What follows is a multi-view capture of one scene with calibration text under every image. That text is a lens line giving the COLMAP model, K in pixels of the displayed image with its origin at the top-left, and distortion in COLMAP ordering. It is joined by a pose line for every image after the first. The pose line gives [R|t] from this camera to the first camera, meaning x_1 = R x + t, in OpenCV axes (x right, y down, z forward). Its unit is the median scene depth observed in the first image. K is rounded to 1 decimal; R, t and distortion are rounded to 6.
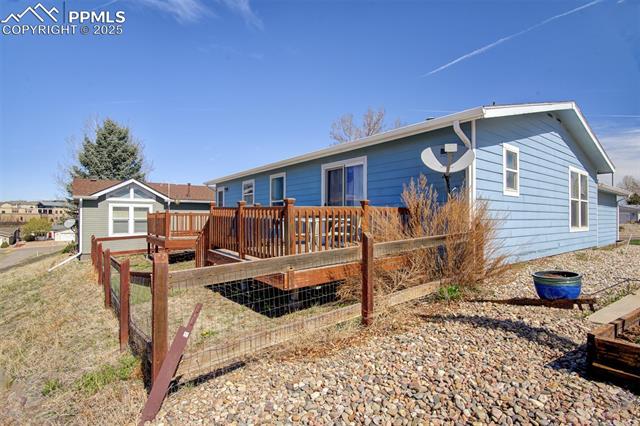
lens RADIAL K [[312.7, 0, 320.2], [0, 312.7, 215.7], [0, 0, 1]] dist [-0.000803, -0.000344]
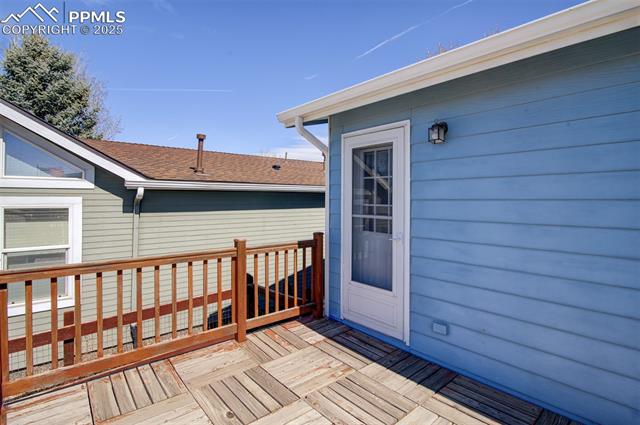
lens RADIAL K [[312.7, 0, 319.9], [0, 312.7, 207.1], [0, 0, 1]] dist [-0.000803, -0.000344]
pose [[0.998916, 0.012275, 0.044903, -0.208549], [-0.013104, 0.999748, 0.018207, -0.022259], [-0.044668, -0.018776, 0.998825, 0.446328]]
